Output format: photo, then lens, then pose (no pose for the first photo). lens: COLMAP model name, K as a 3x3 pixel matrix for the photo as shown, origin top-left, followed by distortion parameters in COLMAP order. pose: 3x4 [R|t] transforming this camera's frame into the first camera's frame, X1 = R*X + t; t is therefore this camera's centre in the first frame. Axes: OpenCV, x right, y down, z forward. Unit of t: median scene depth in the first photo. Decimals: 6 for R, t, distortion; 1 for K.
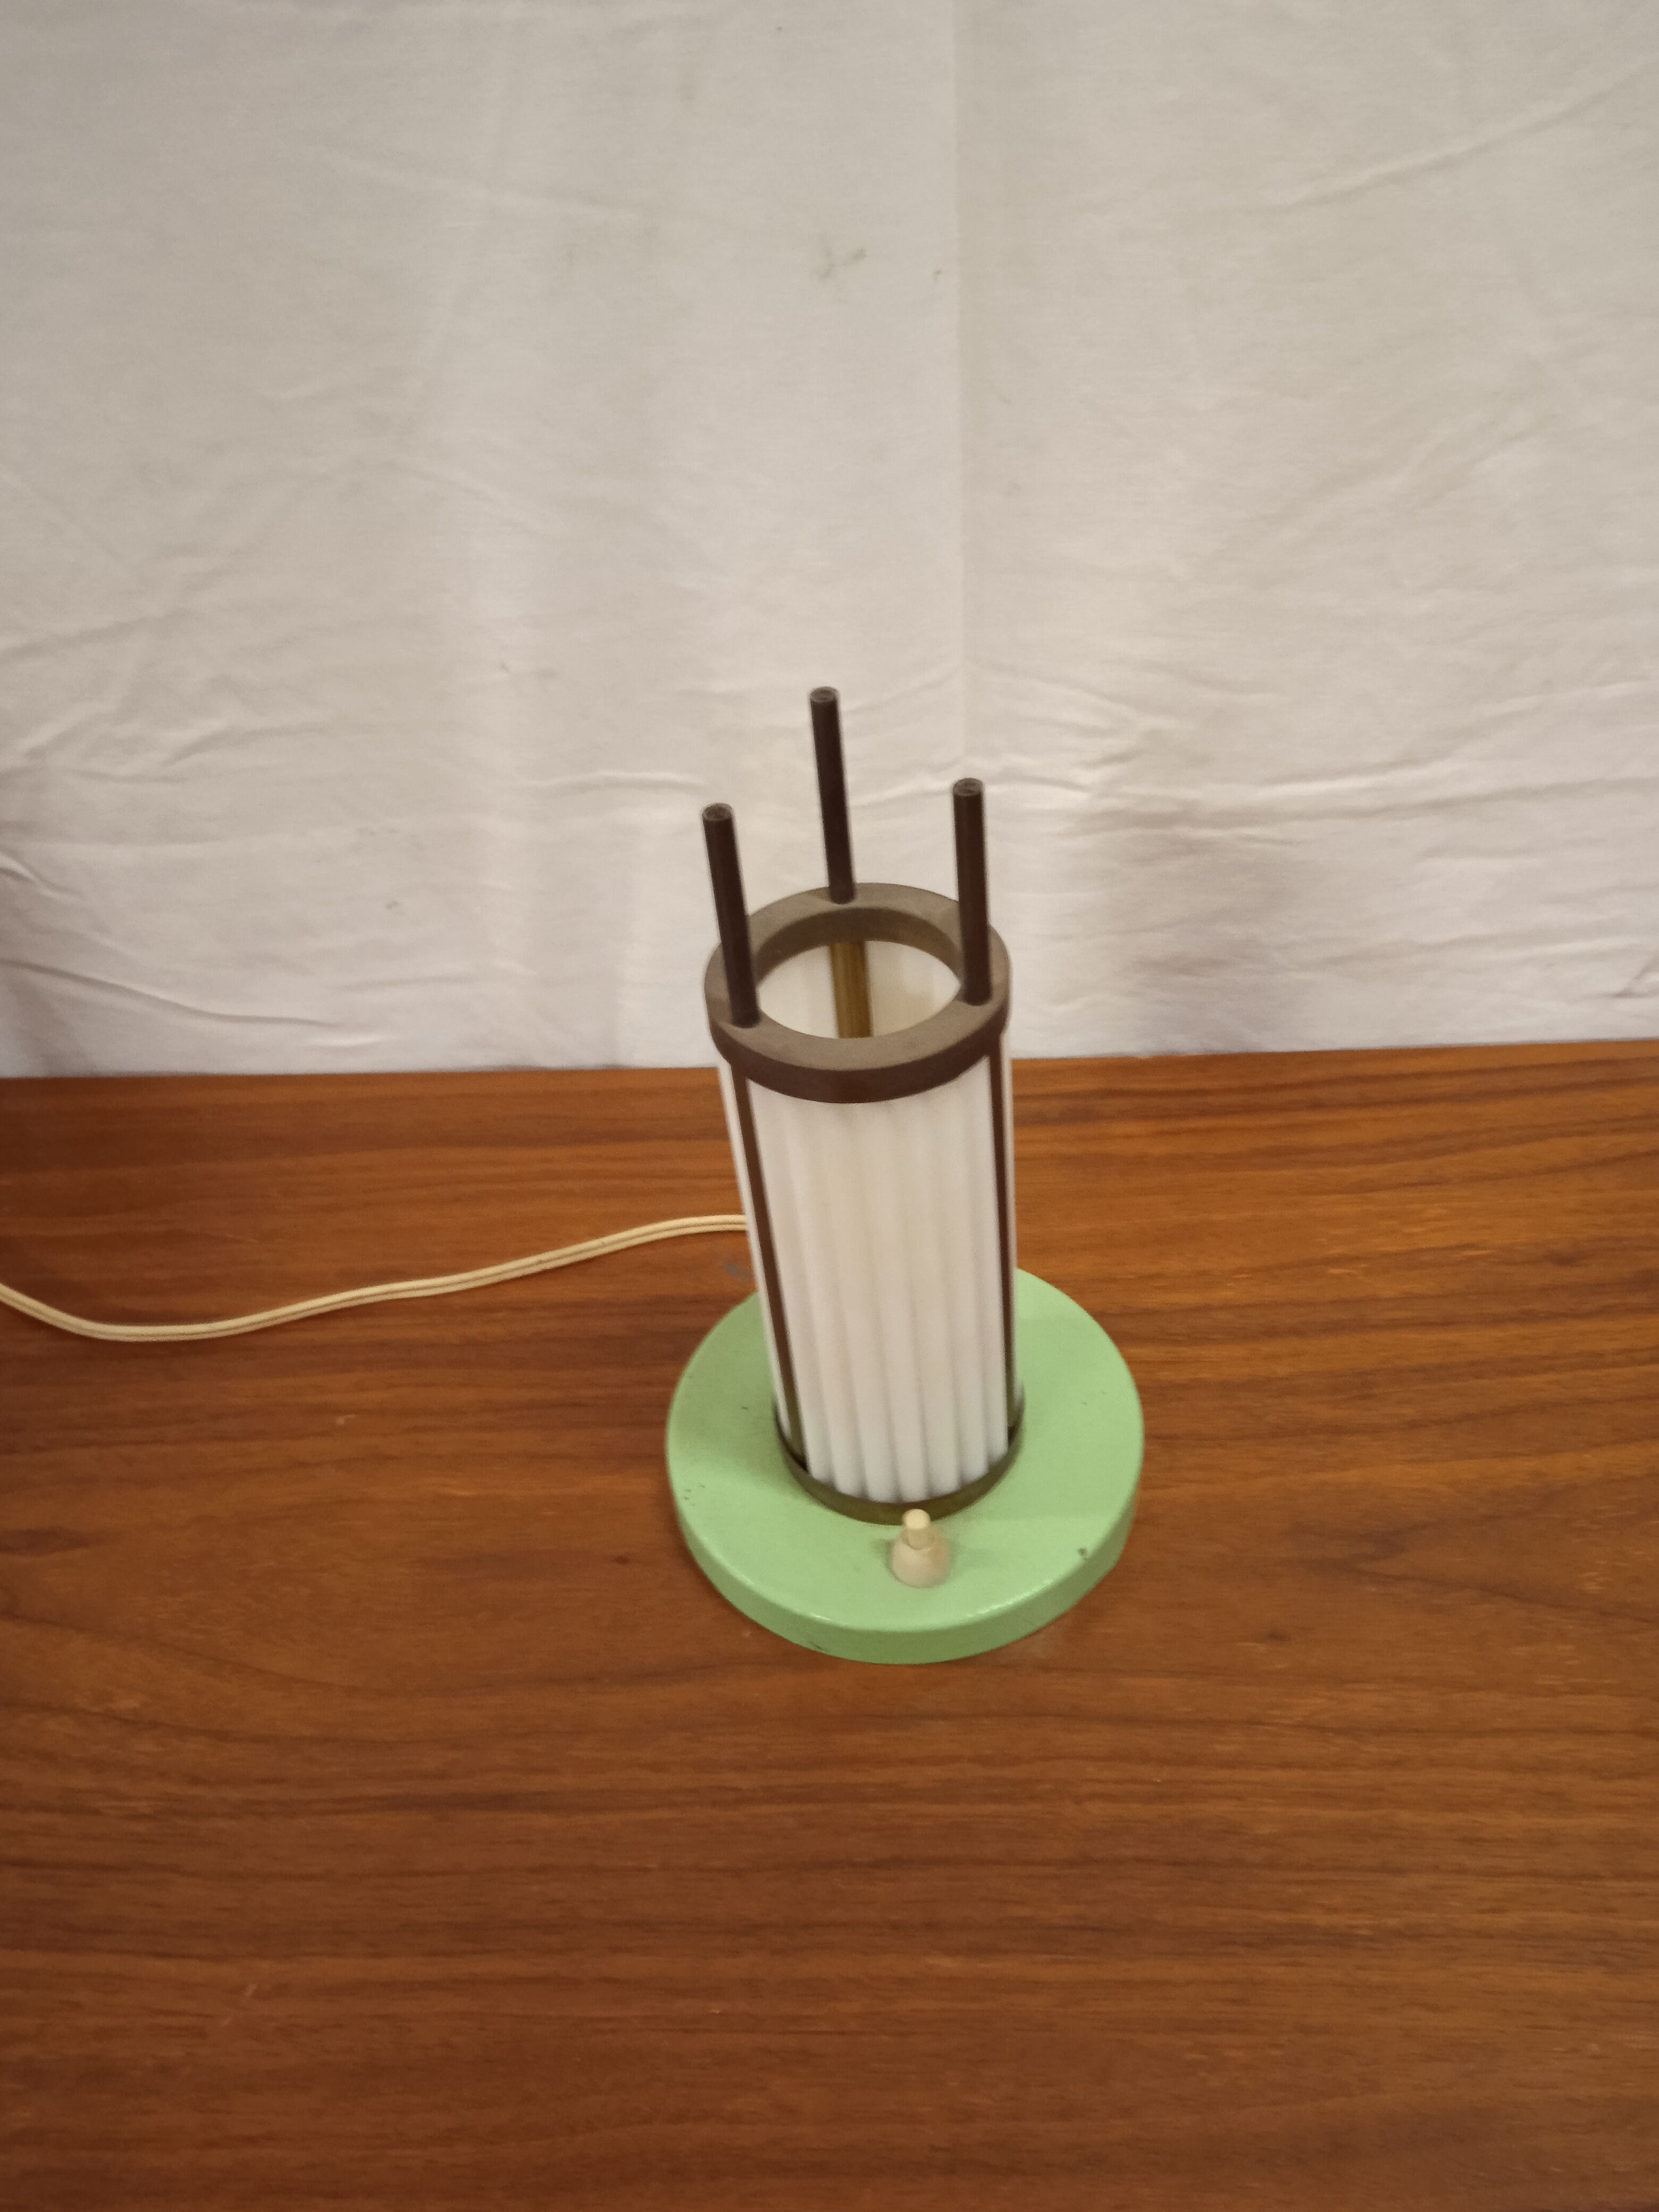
lens RADIAL K [[1835.6, 0, 882.1], [0, 1835.6, 1093.9], [0, 0, 1]] dist [0.016039, -0.013992]
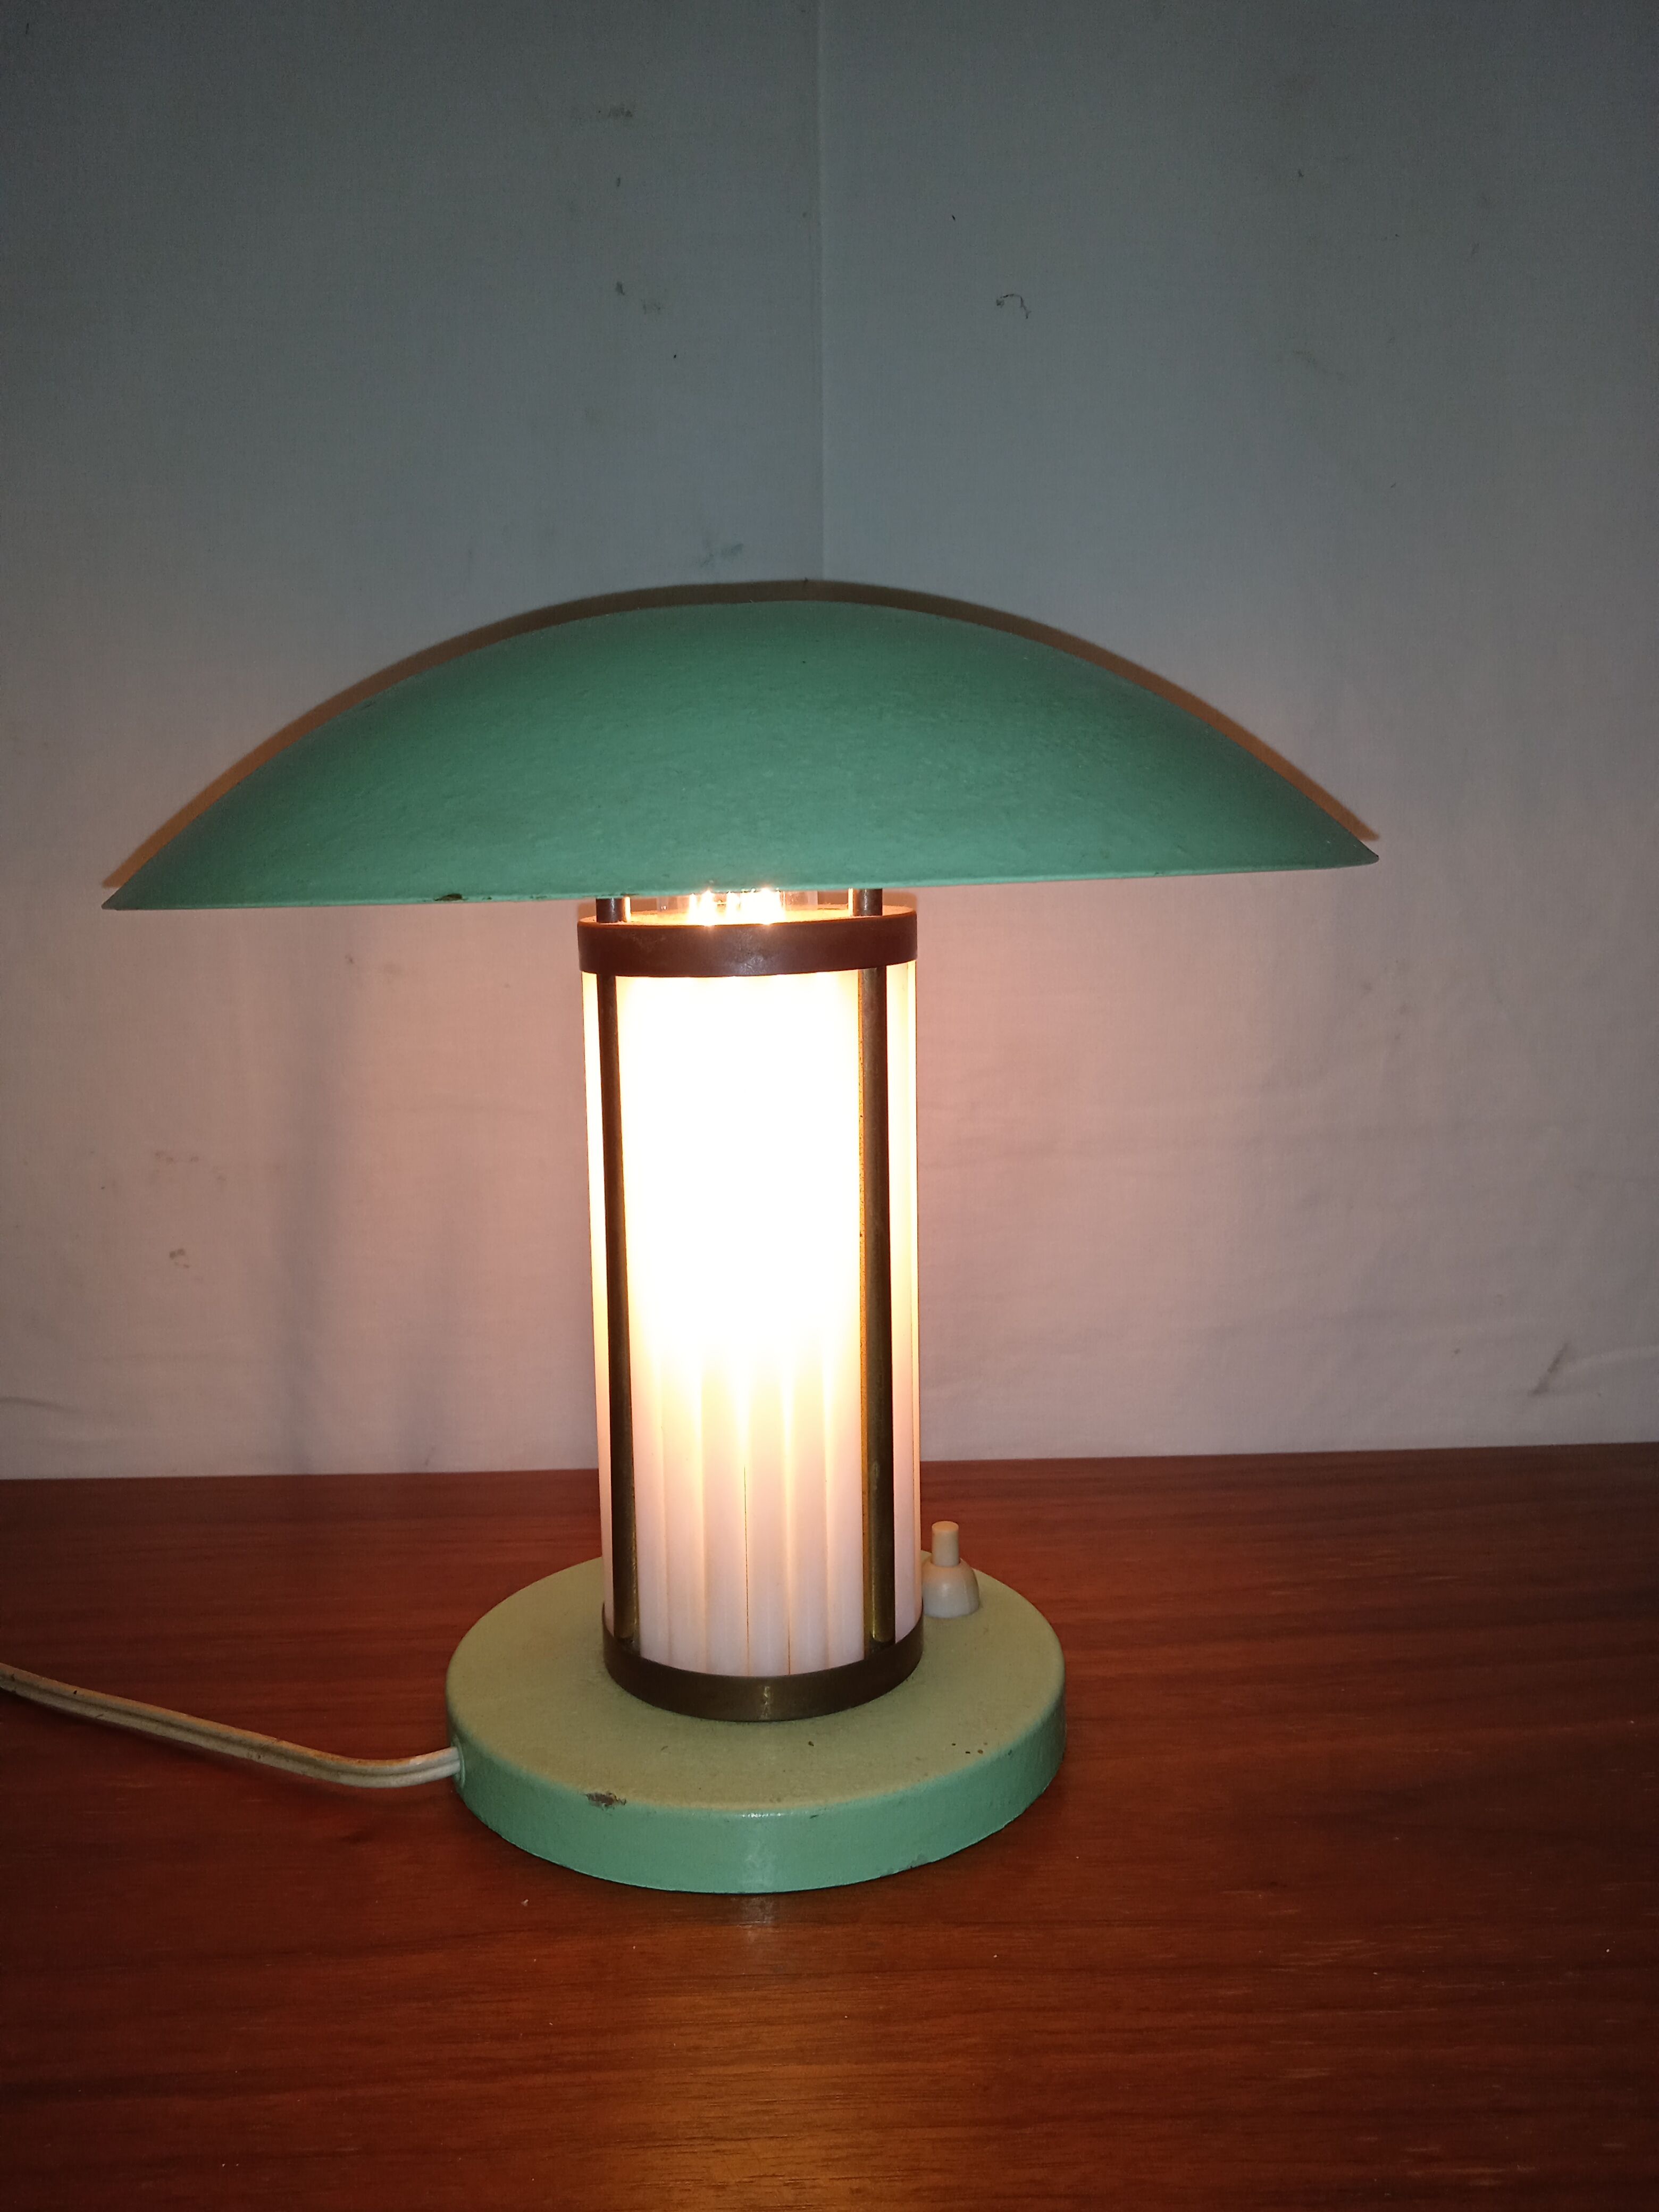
lens RADIAL K [[1835.6, 0, 863.8], [0, 1835.6, 1108.9], [0, 0, 1]] dist [0.016039, -0.013992]
pose [[0.996133, 0.035594, 0.080327, -0.013414], [0.014140, 0.837397, -0.546413, 0.432091], [-0.086715, 0.545436, 0.833655, 0.255755]]
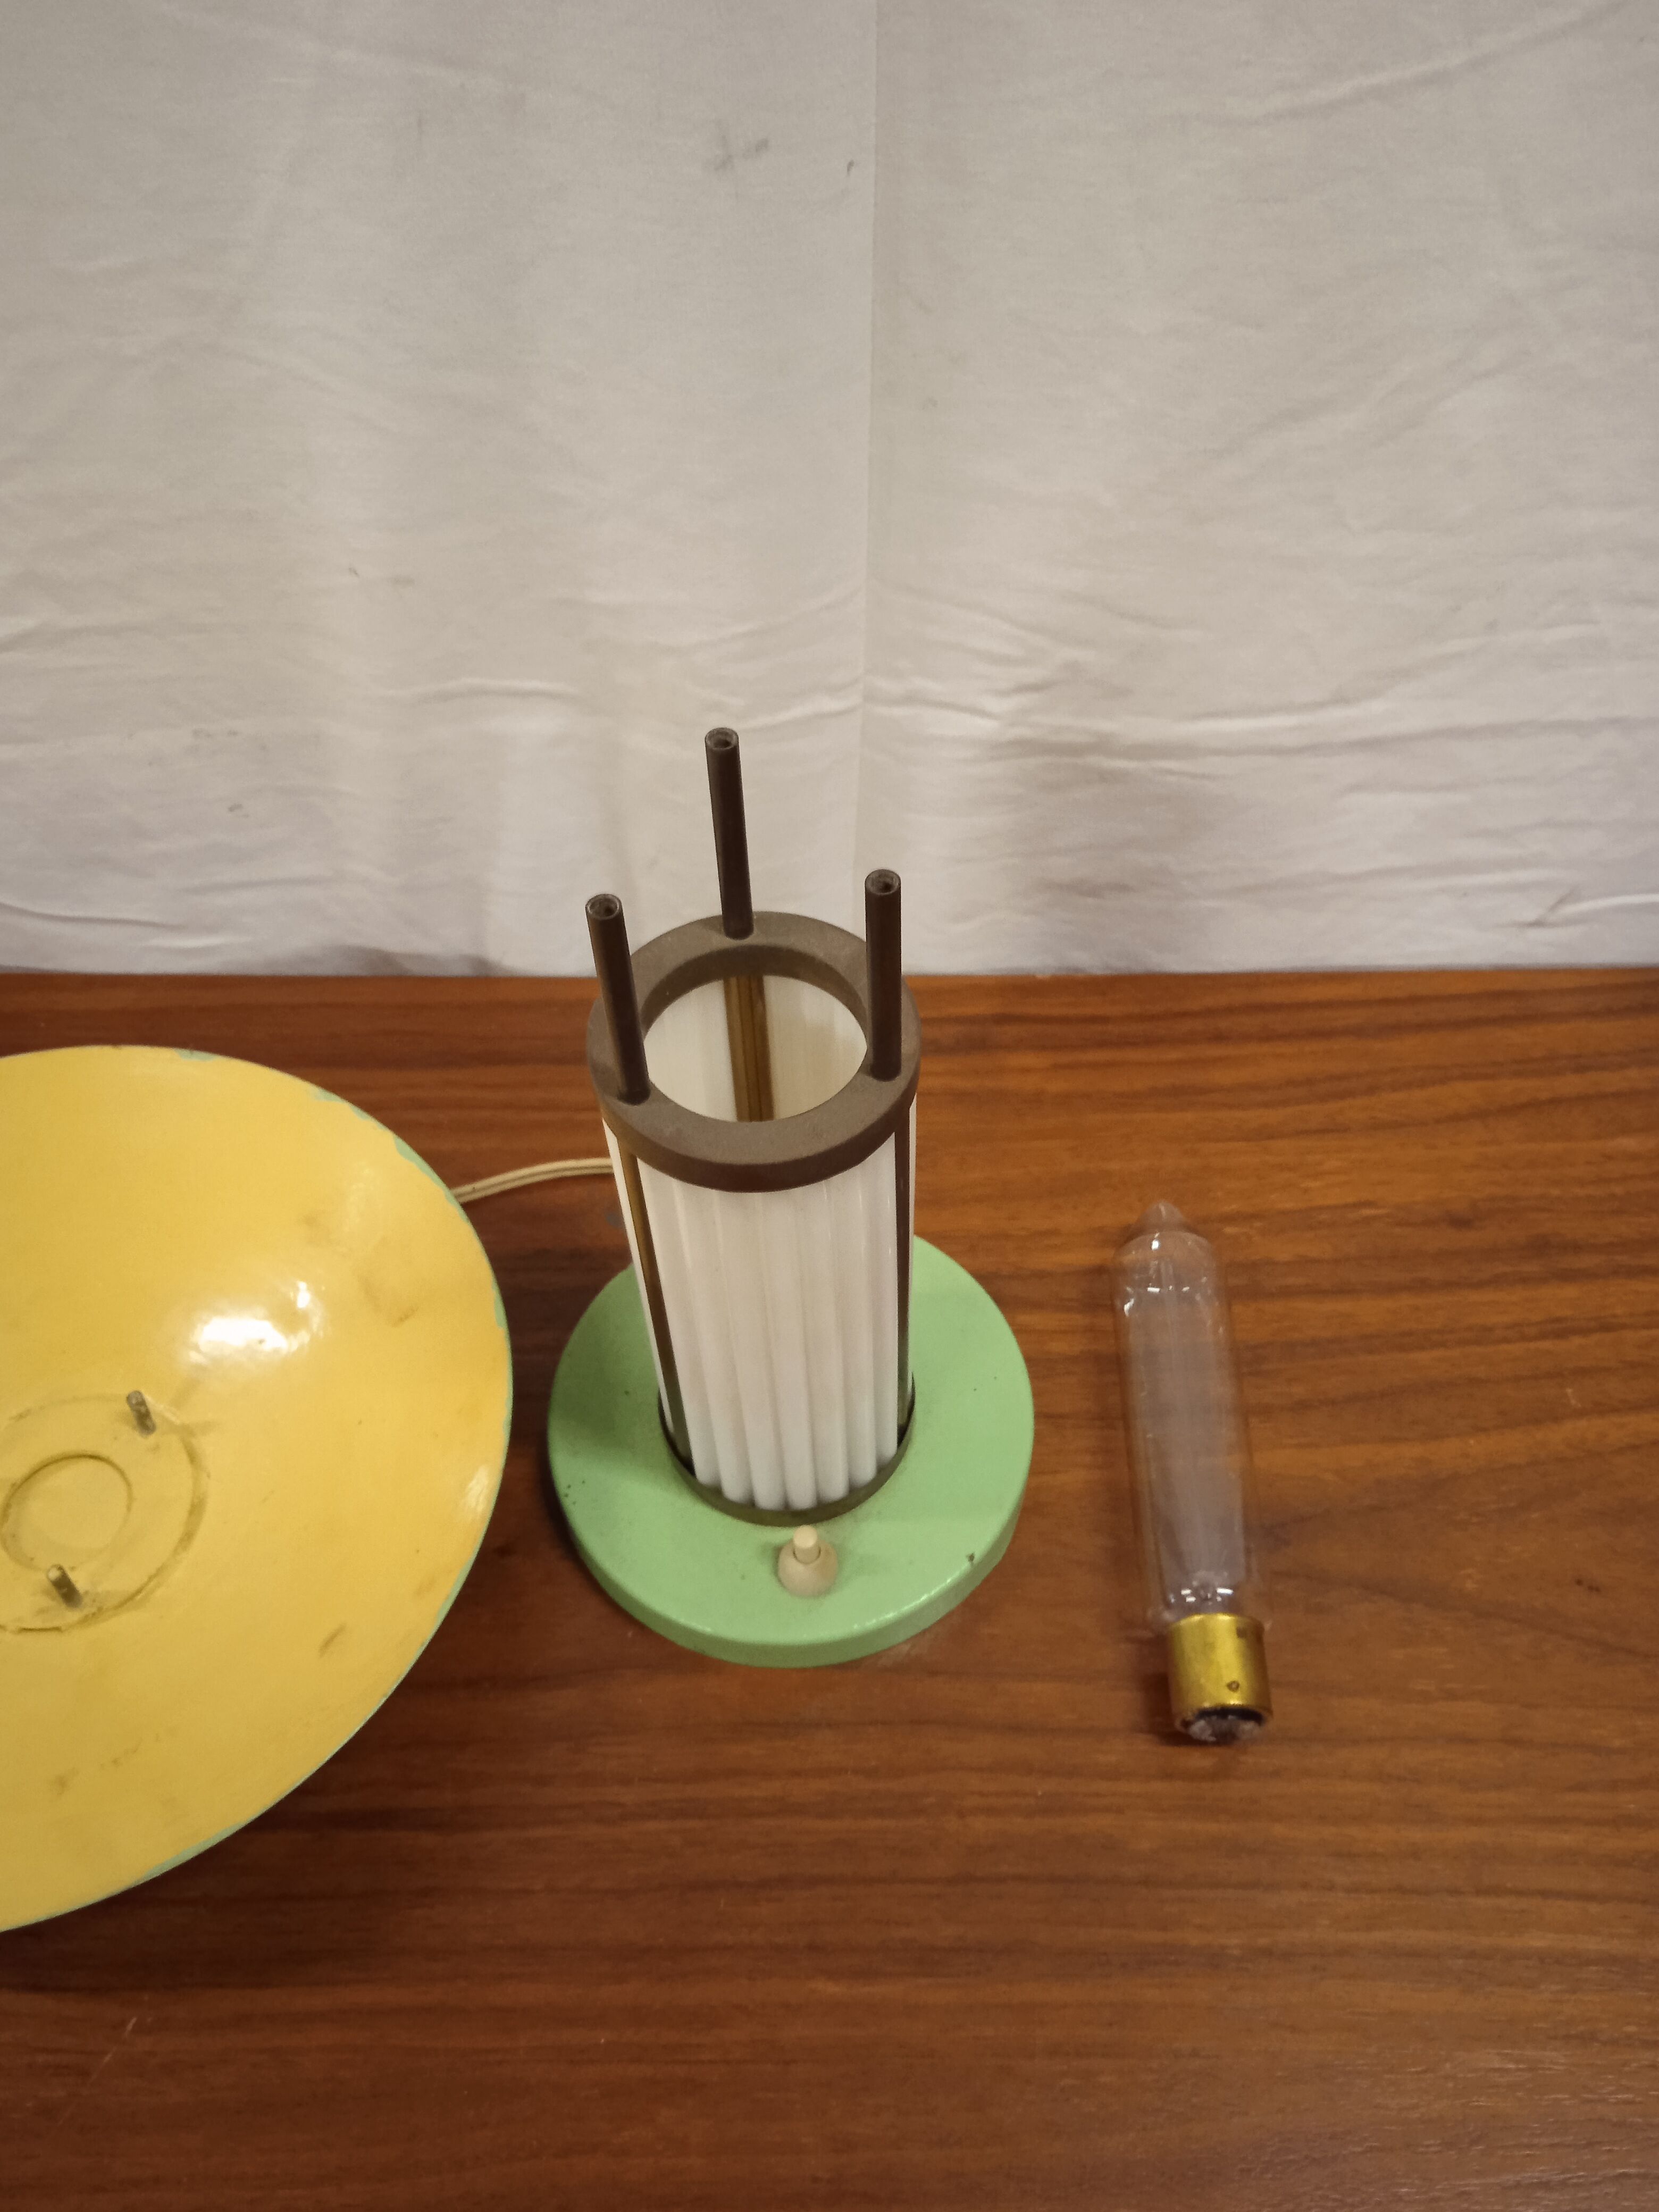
lens RADIAL K [[1835.6, 0, 867.9], [0, 1835.6, 1086.4], [0, 0, 1]] dist [0.016039, -0.013992]
pose [[0.997793, 0.010829, 0.065509, -0.014448], [-0.021939, 0.984967, 0.171344, -0.171268], [-0.062669, -0.172403, 0.983031, 0.073293]]
